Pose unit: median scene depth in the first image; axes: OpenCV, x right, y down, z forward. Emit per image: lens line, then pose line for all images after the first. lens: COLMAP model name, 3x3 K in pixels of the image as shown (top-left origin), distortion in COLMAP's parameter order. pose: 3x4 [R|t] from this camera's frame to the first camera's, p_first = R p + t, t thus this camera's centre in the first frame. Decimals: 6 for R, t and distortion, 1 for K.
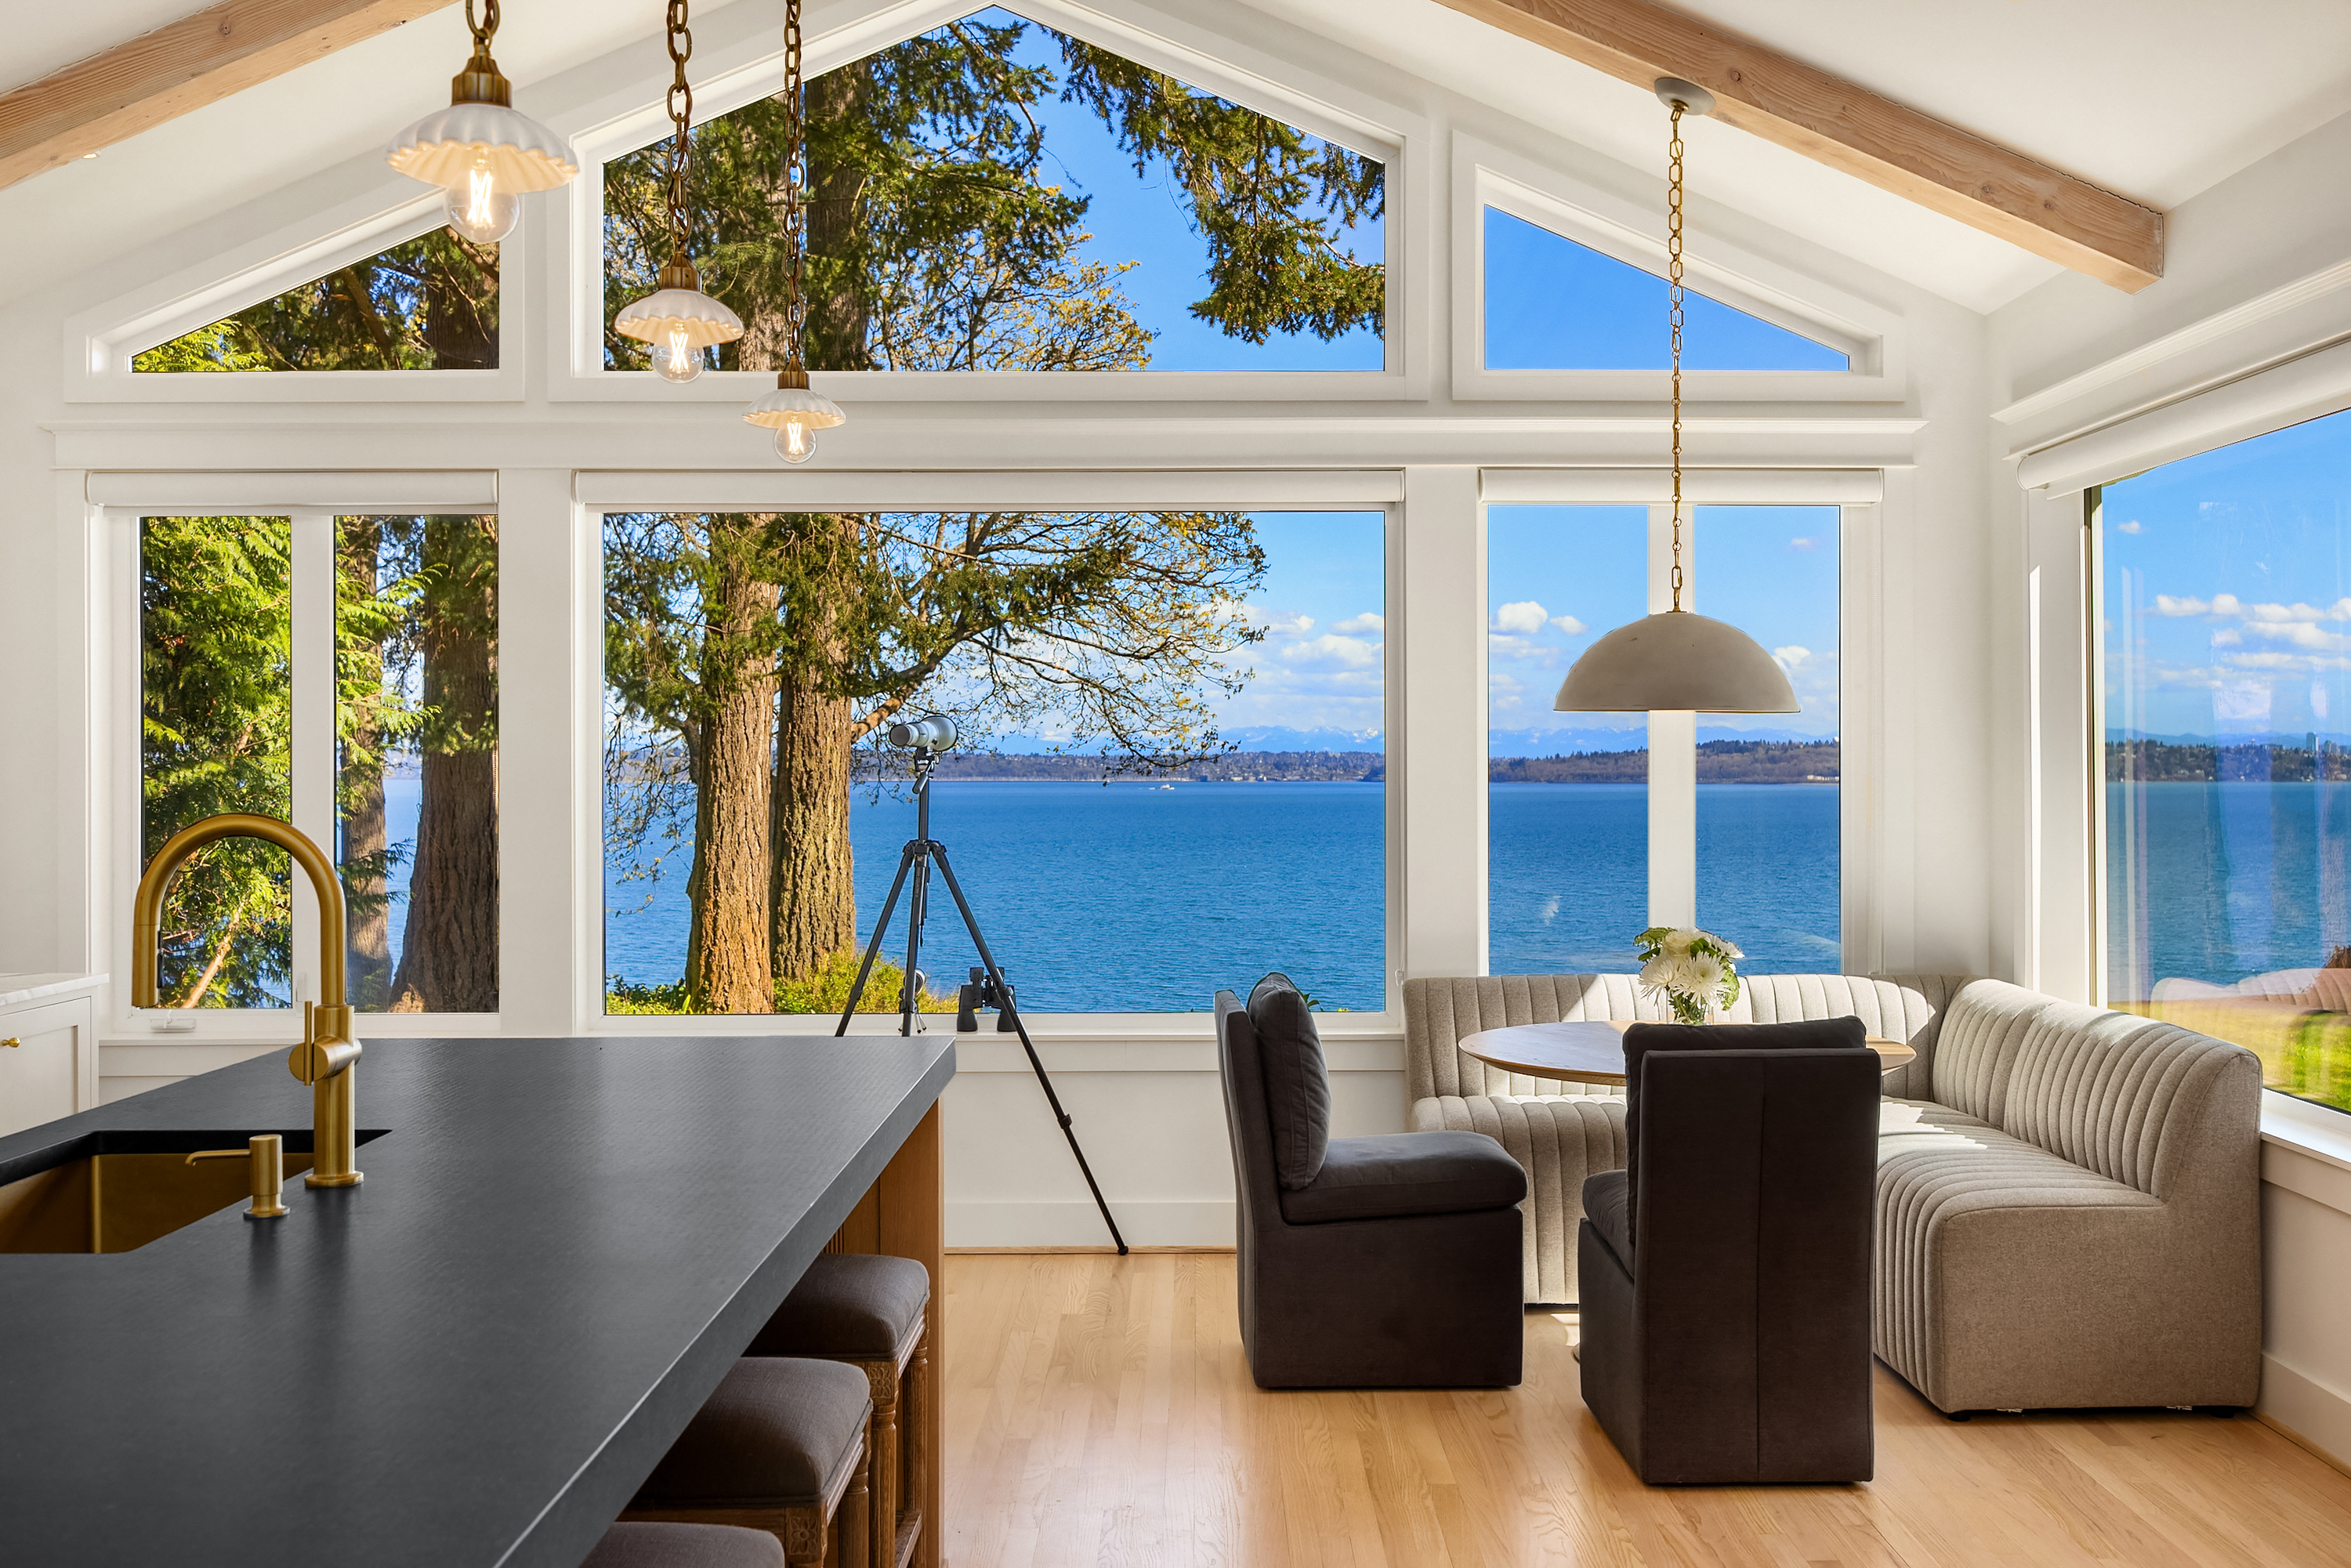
lens RADIAL K [[2255.6, 0, 1212.0], [0, 2255.6, 764.3], [0, 0, 1]] dist [-0.003517, 0.000000]
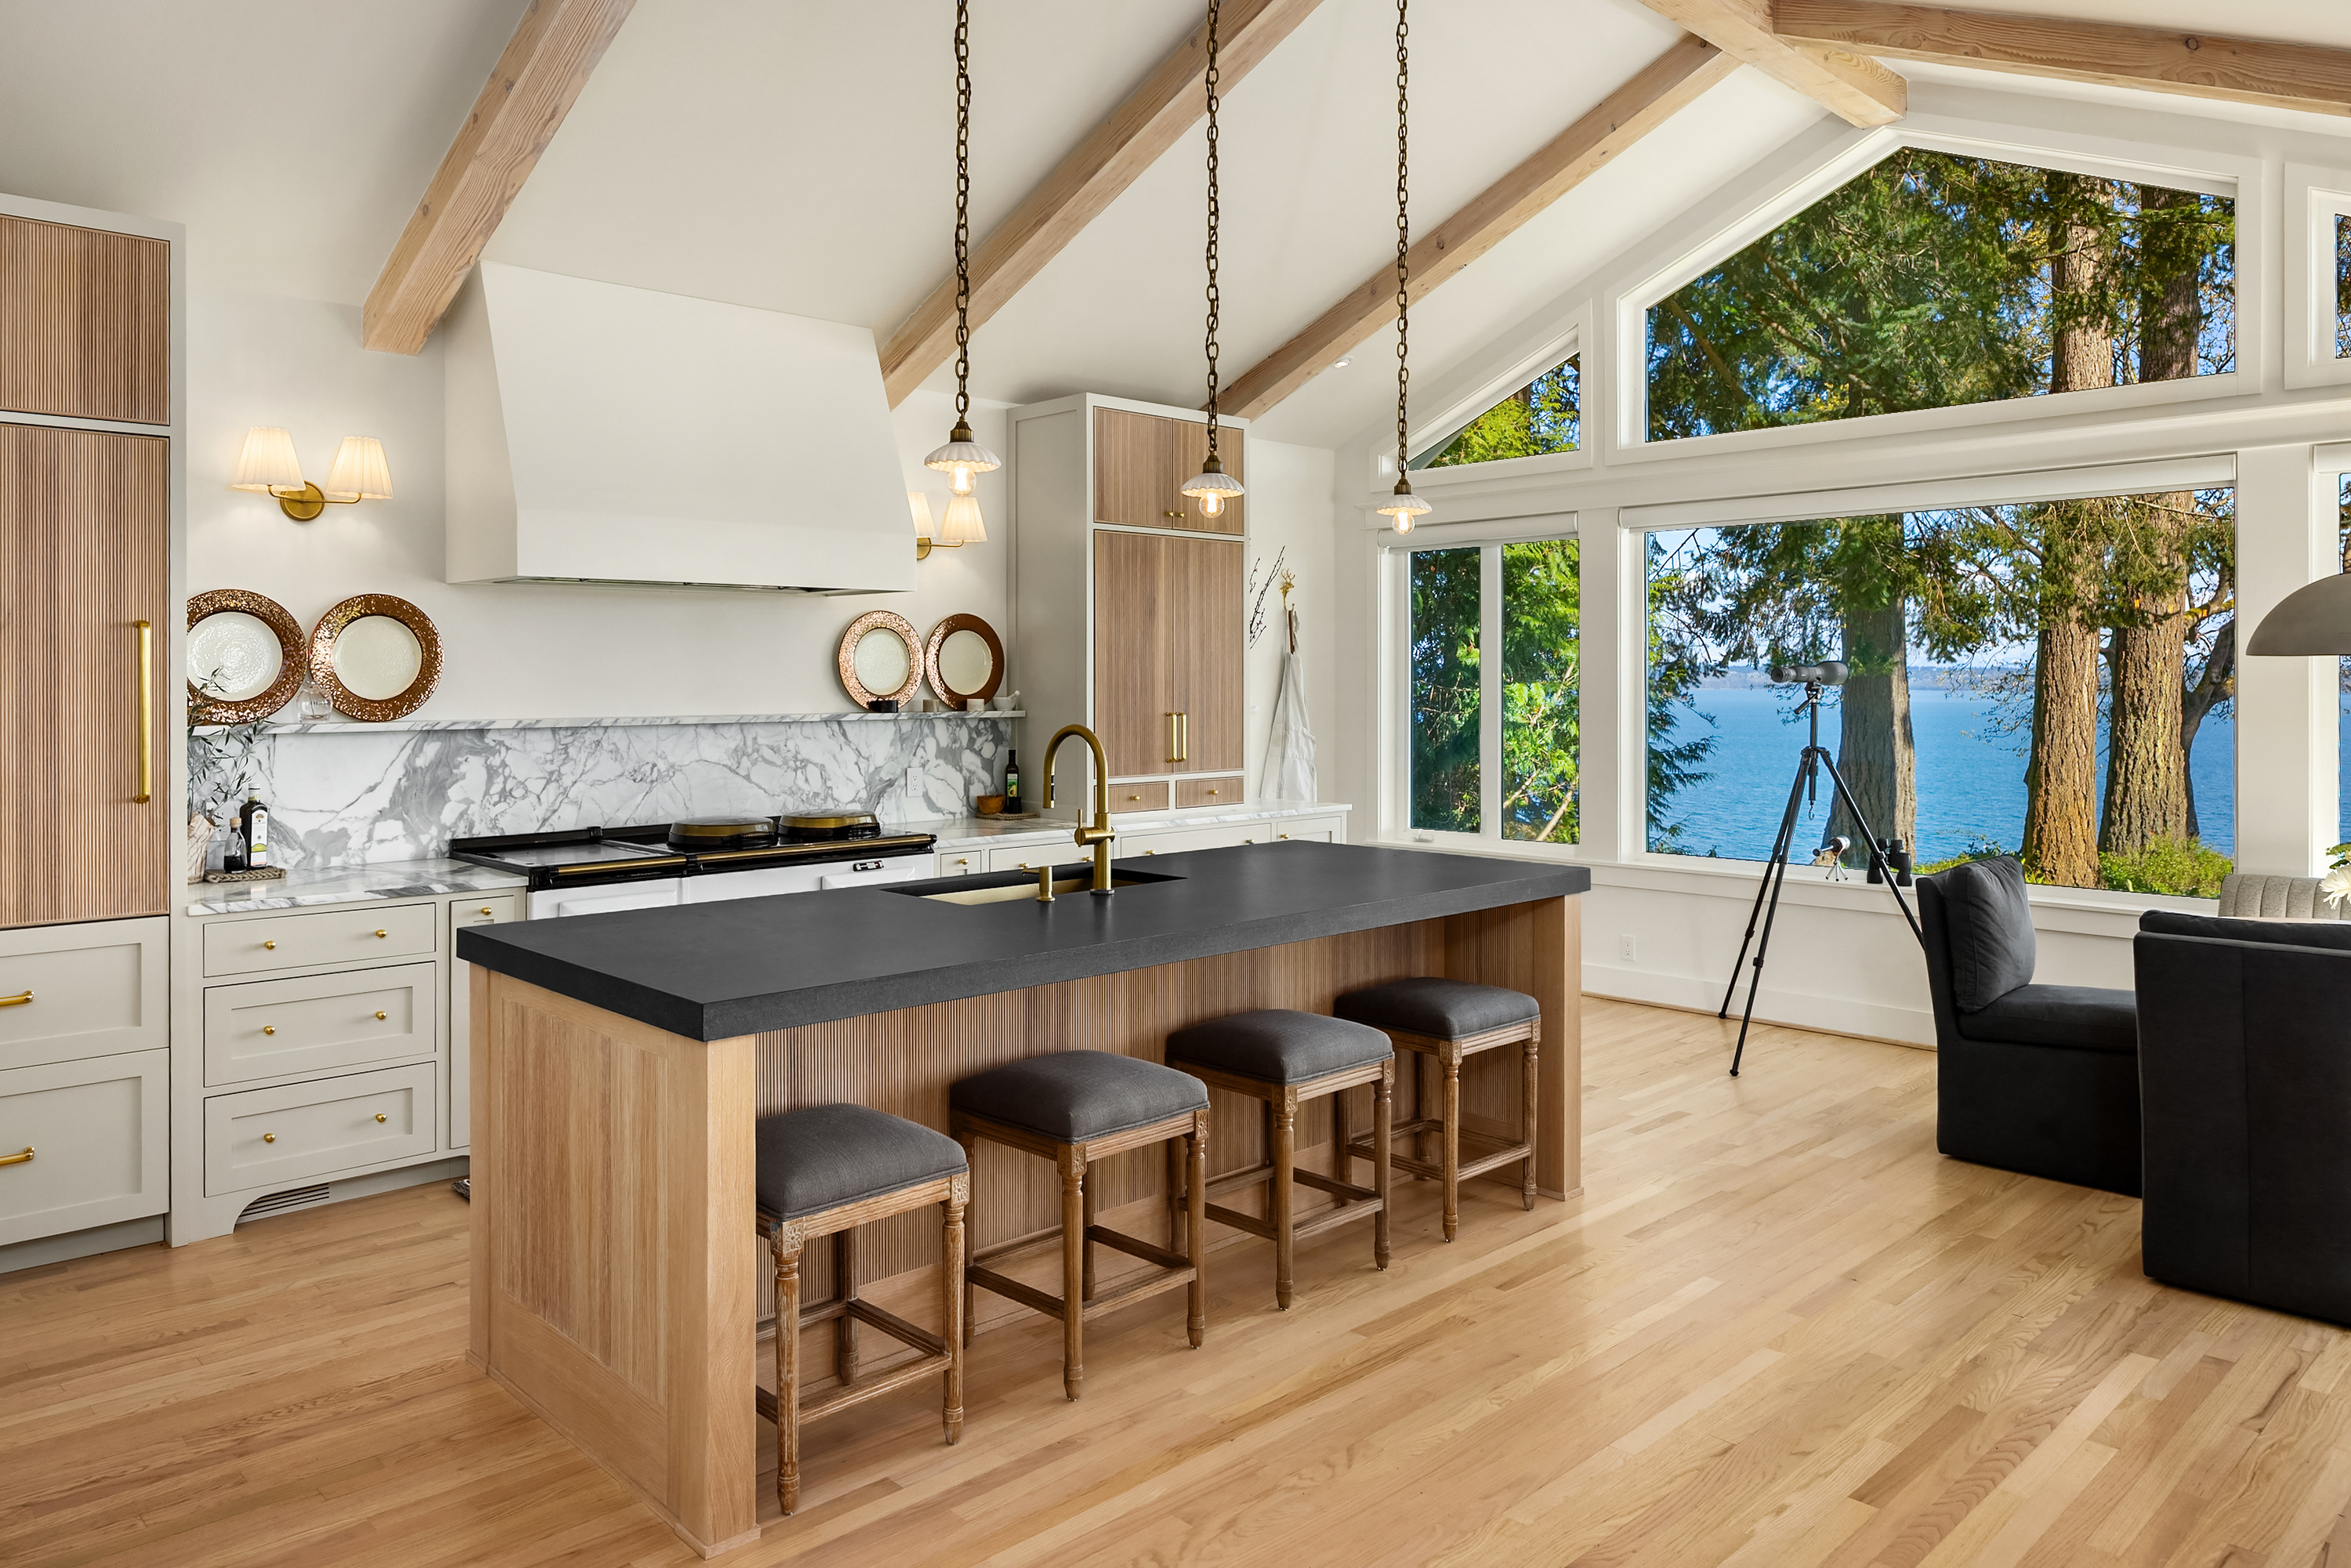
lens RADIAL K [[1576.9, 0, 1139.8], [0, 1576.9, 691.7], [0, 0, 1]] dist [0.001813, -0.006120]
pose [[0.678076, 0.005594, -0.734971, 0.300929], [0.000180, 0.999970, 0.007777, -0.009196], [0.734992, -0.005405, 0.678054, -0.006345]]
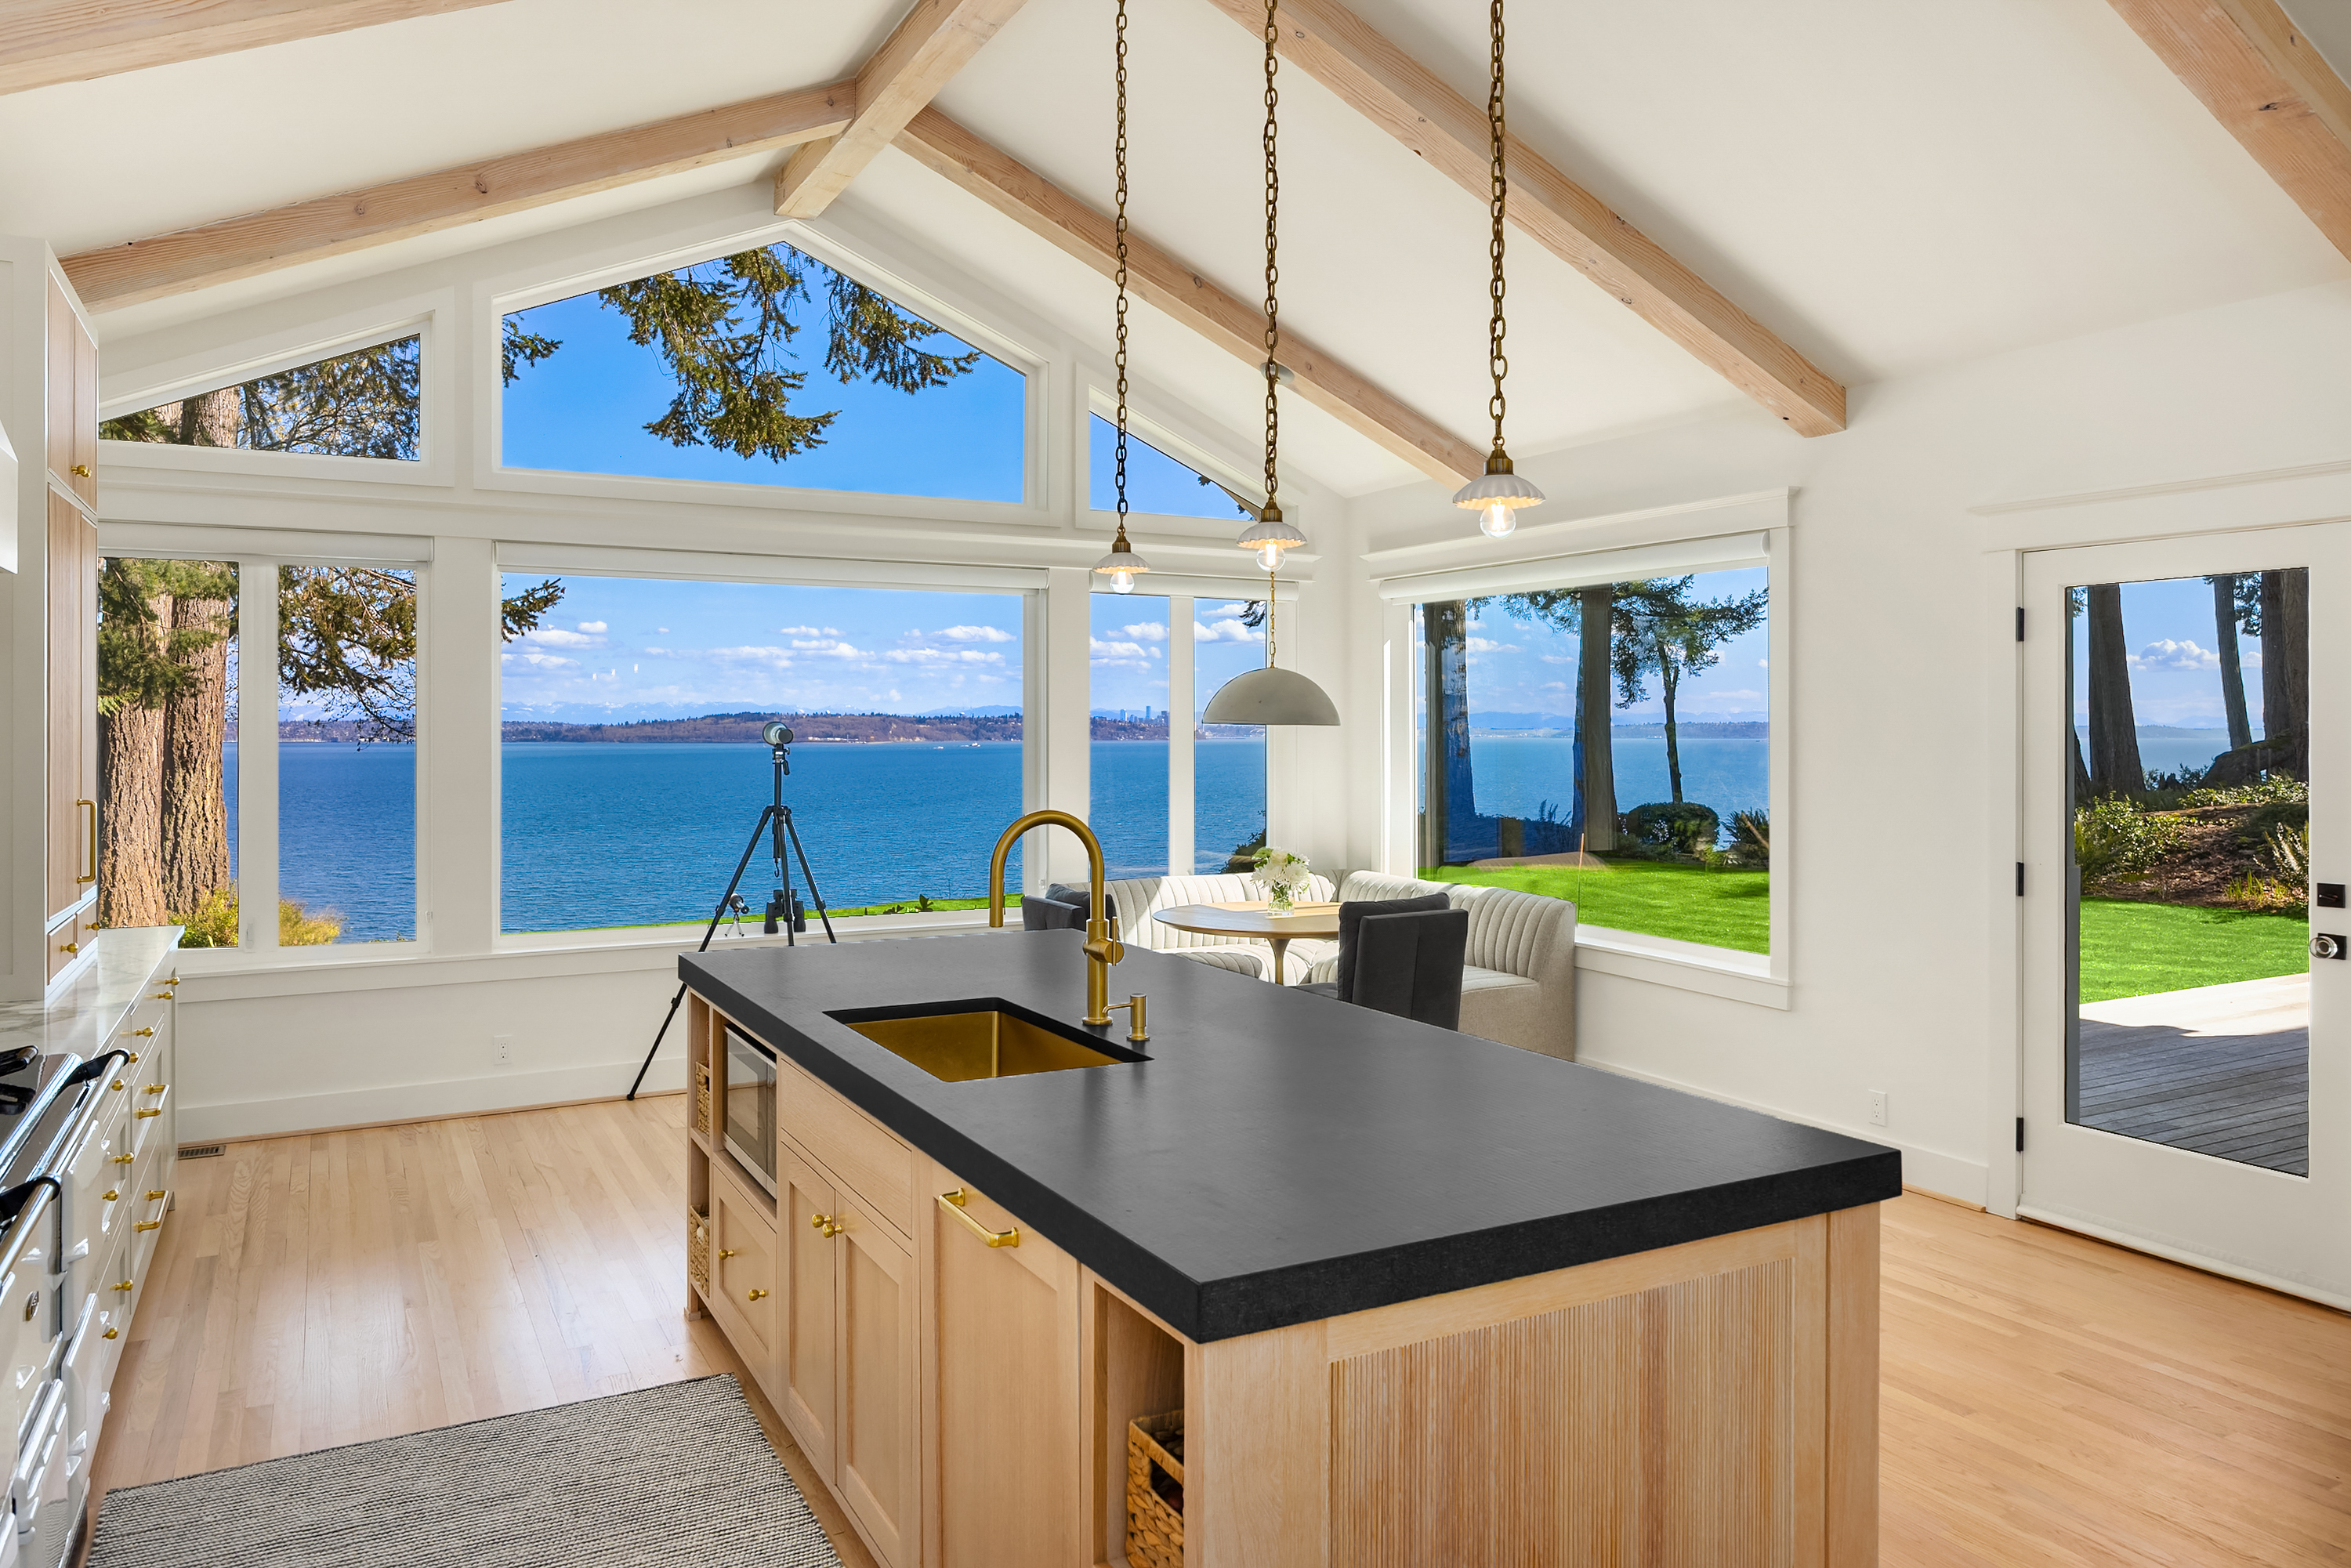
lens RADIAL K [[1576.9, 0, 1170.2], [0, 1576.9, 745.5], [0, 0, 1]] dist [0.001813, -0.006120]
pose [[0.884987, -0.003194, 0.465605, -0.360049], [-0.001644, 0.999949, 0.009985, -0.016122], [-0.465613, -0.009602, 0.884937, -0.039704]]
